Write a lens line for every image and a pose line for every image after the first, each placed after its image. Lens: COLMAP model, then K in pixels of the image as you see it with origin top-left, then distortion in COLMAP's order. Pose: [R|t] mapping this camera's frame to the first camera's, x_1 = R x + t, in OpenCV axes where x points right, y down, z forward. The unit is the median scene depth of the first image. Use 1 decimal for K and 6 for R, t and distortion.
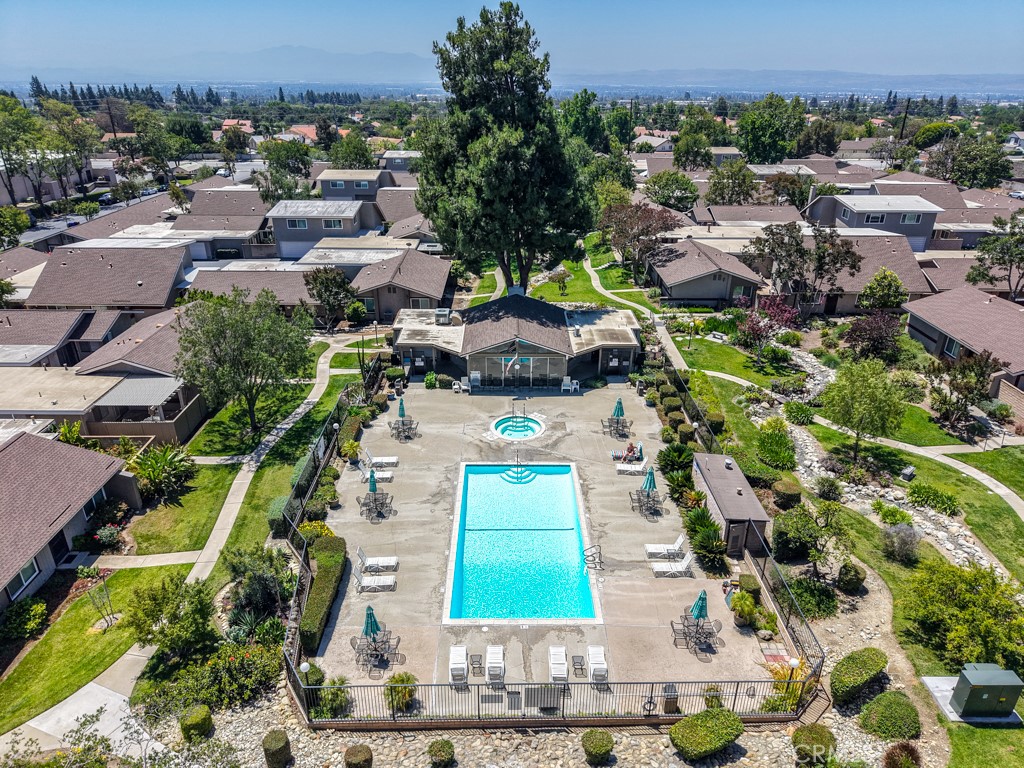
lens RADIAL K [[691.0, 0, 512.0], [0, 691.0, 384.0], [0, 0, 1]] dist [0.001973, -0.001713]
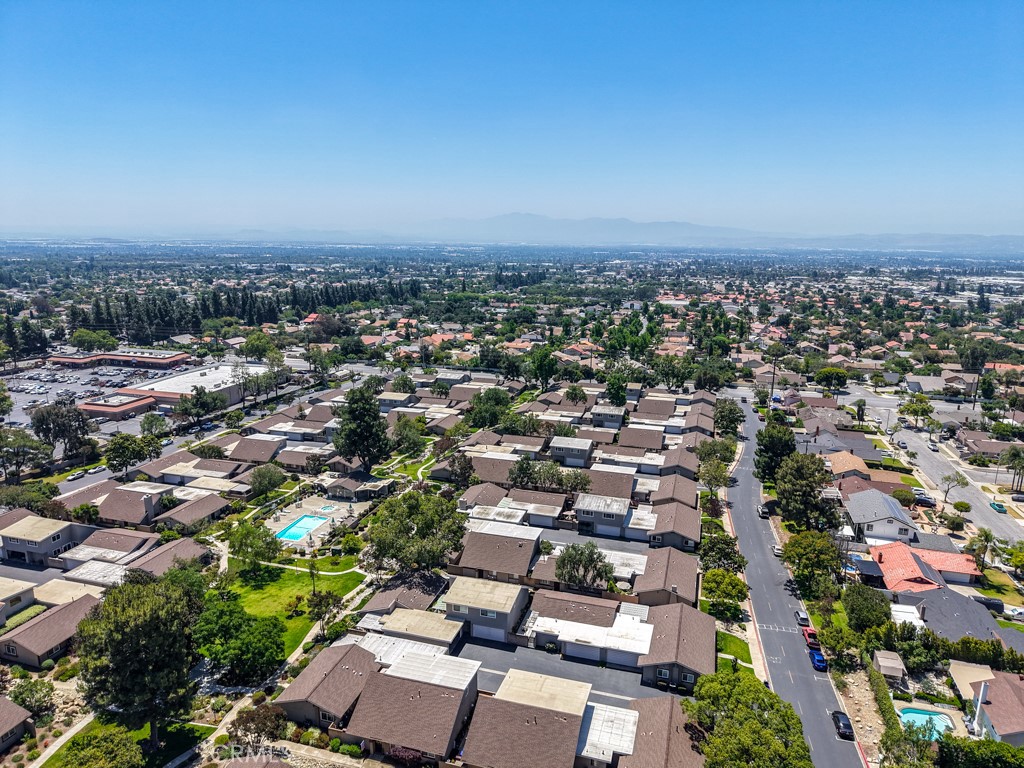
lens RADIAL K [[691.0, 0, 512.0], [0, 691.0, 384.0], [0, 0, 1]] dist [0.001973, -0.001713]
pose [[0.957077, 0.064874, -0.282479, 1.749086], [-0.121850, 0.974374, -0.189070, -0.006376], [0.262974, 0.215374, 0.940457, -2.107020]]
